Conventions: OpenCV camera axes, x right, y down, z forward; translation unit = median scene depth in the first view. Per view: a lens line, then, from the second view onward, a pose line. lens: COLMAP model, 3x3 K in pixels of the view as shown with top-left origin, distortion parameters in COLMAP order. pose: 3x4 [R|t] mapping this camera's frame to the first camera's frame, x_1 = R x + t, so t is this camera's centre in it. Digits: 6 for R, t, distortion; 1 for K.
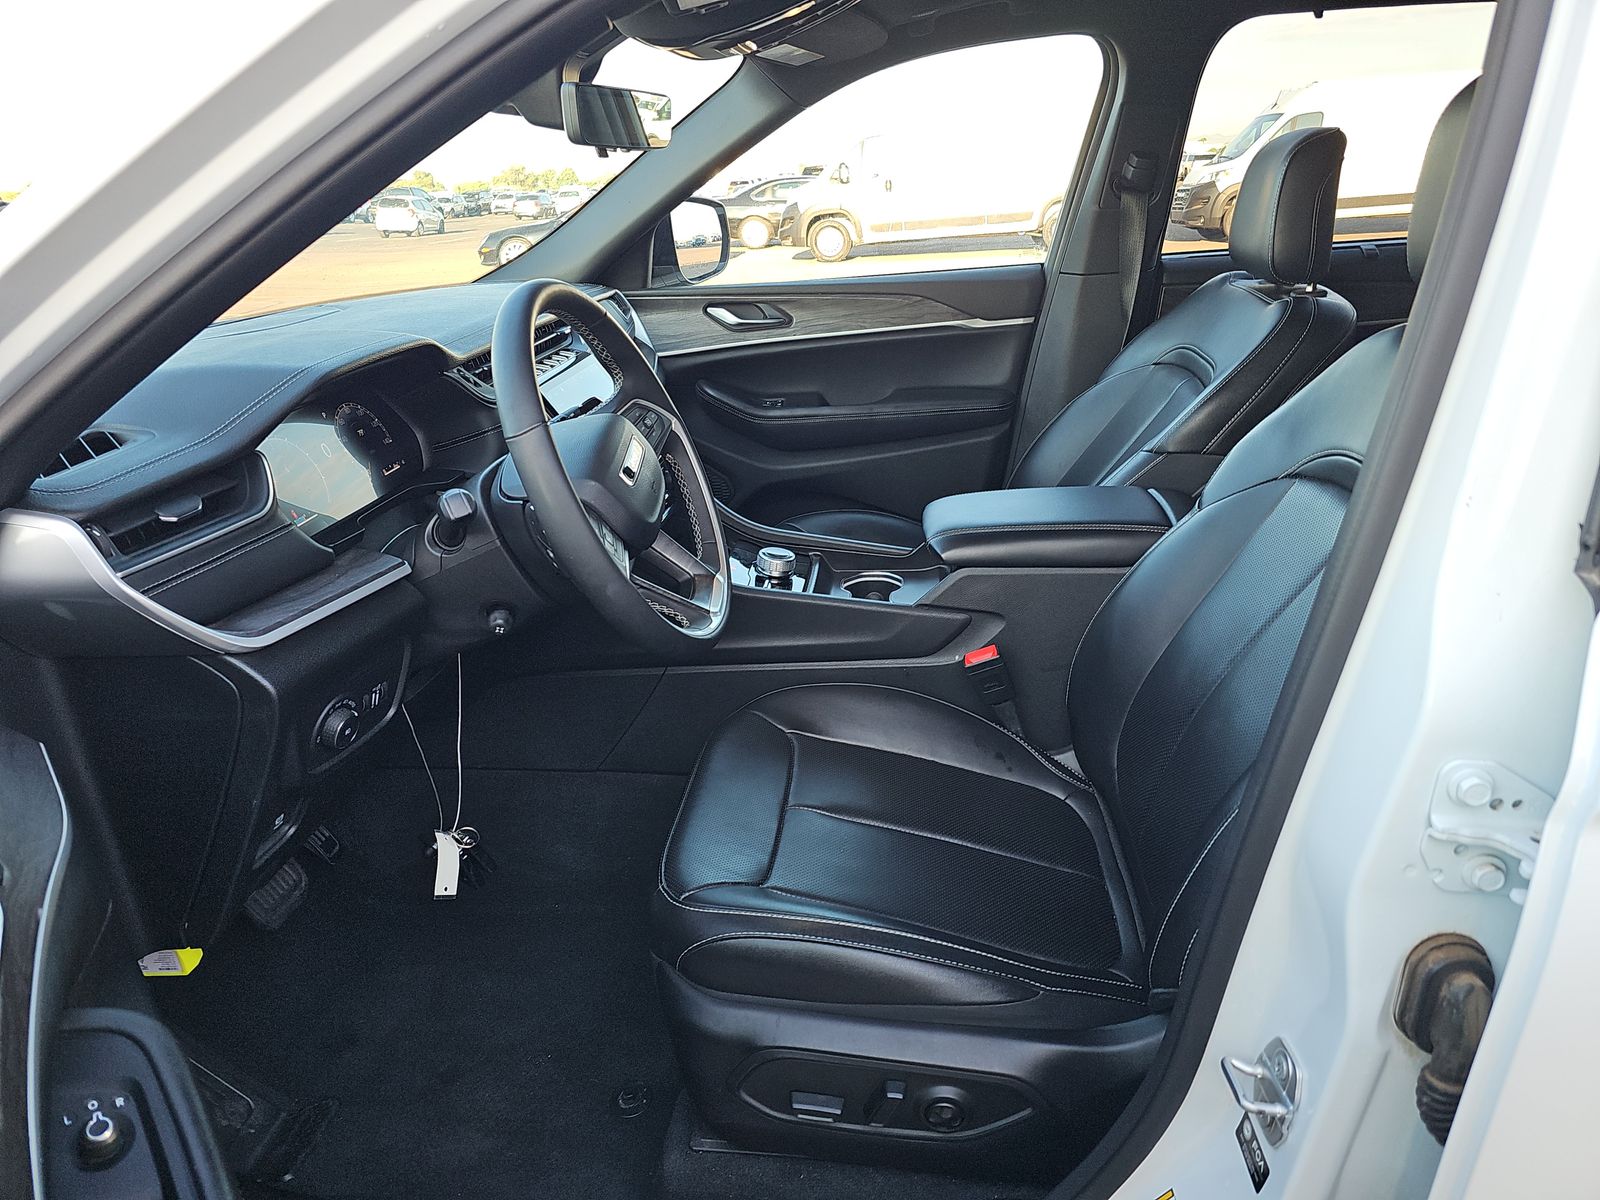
lens RADIAL K [[1093.4, 0, 806.9], [0, 1093.4, 599.9], [0, 0, 1]] dist [0.043829, -0.026525]
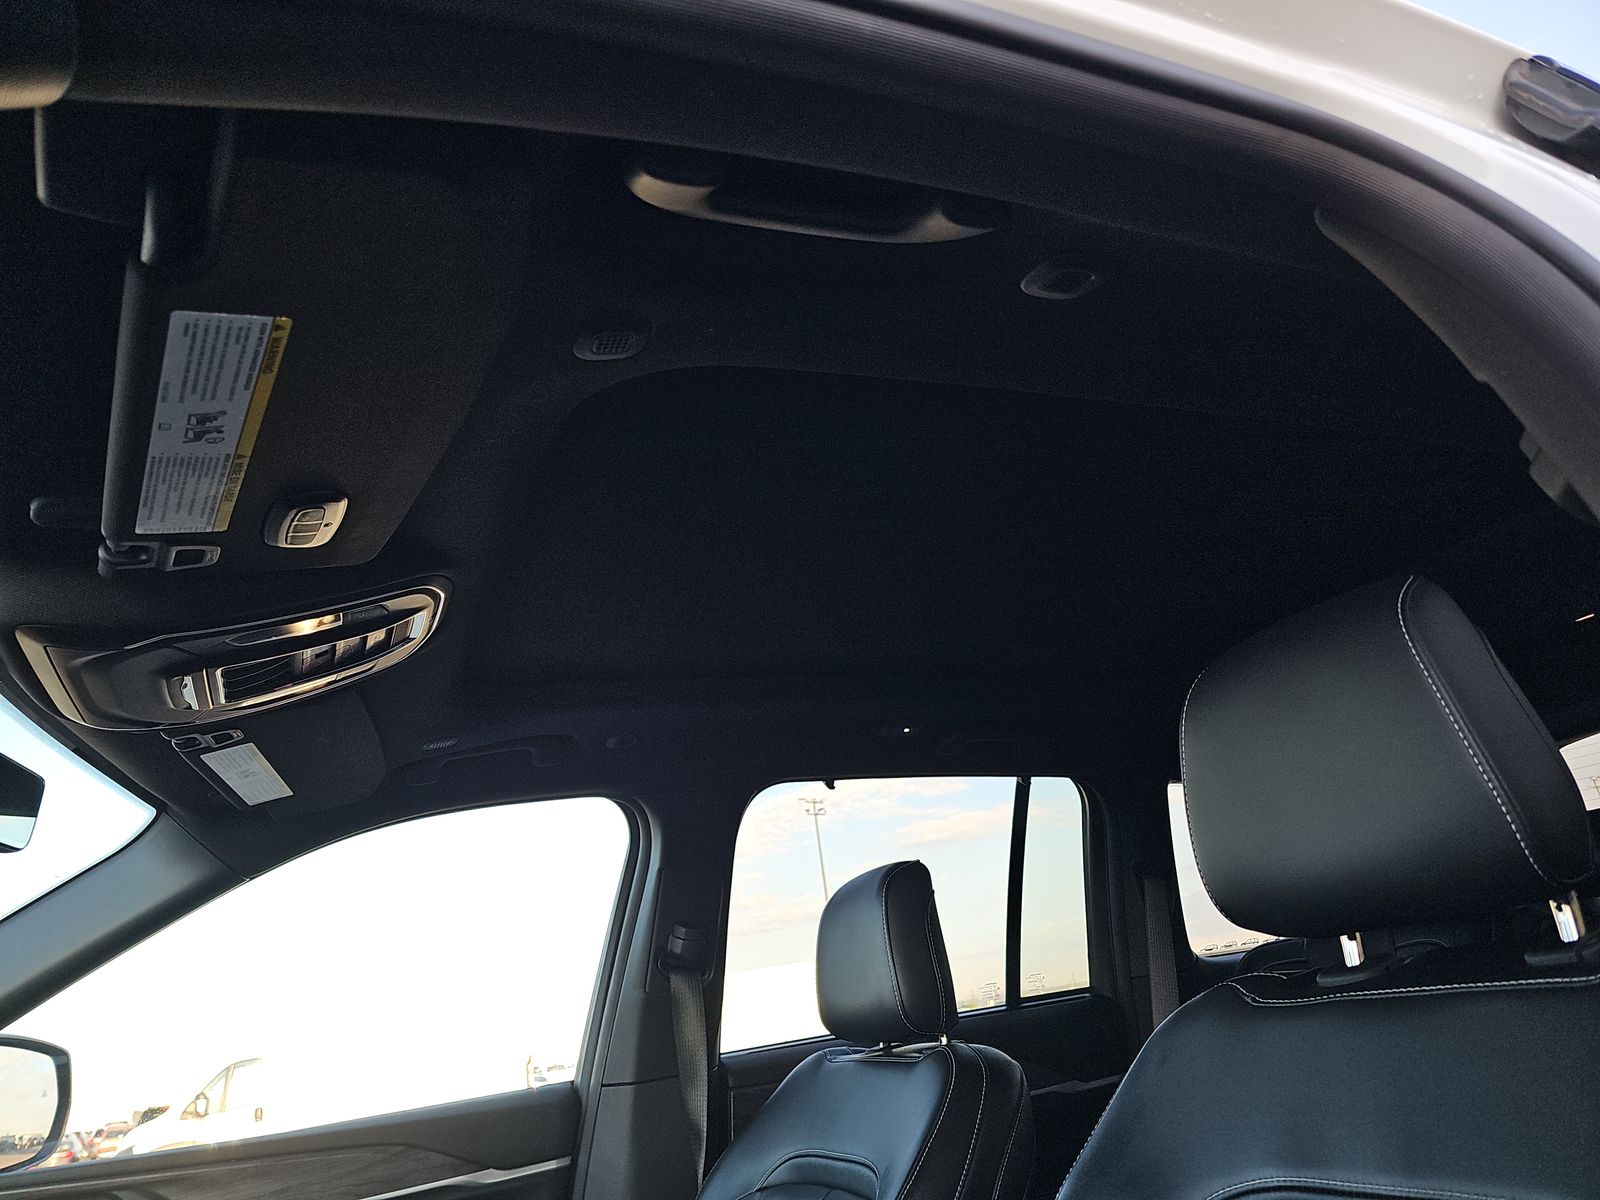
lens RADIAL K [[1093.4, 0, 804.7], [0, 1093.4, 609.0], [0, 0, 1]] dist [0.043829, -0.026525]
pose [[0.874044, 0.107157, 0.473883, -0.036174], [0.257331, 0.725220, -0.638621, -0.018608], [-0.412102, 0.680127, 0.606299, 0.258079]]
